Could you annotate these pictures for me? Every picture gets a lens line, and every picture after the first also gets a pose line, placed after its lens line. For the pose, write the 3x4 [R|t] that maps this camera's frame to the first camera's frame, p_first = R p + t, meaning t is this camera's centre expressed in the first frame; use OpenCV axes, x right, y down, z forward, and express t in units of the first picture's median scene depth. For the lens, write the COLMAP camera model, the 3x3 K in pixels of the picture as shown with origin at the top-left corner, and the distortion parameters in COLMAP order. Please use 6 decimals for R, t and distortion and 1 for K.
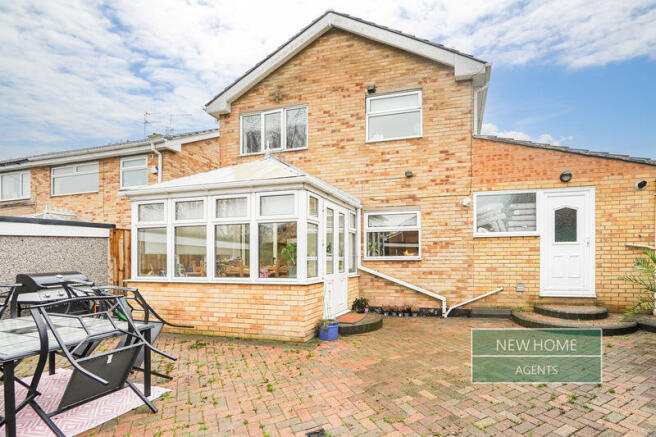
lens RADIAL K [[337.4, 0, 328.7], [0, 337.4, 257.1], [0, 0, 1]] dist [-0.001965, 0.046281]
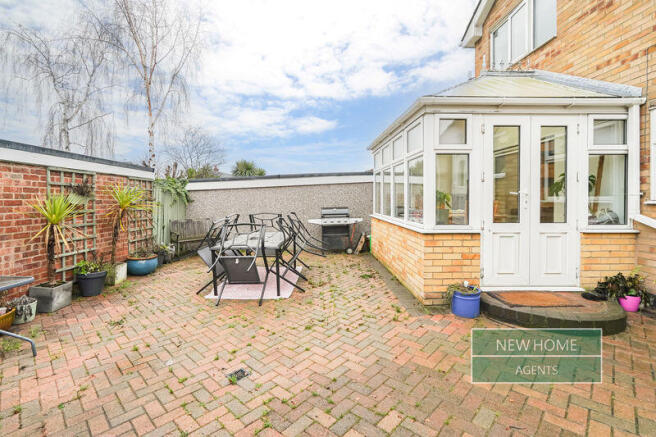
lens RADIAL K [[299.3, 0, 326.8], [0, 299.3, 201.3], [0, 0, 1]] dist [-0.000455, 0.000160]
pose [[0.341909, 0.015529, -0.939605, 0.423013], [0.007794, 0.999782, 0.019360, -0.008222], [0.939701, -0.013943, 0.341713, 0.444081]]
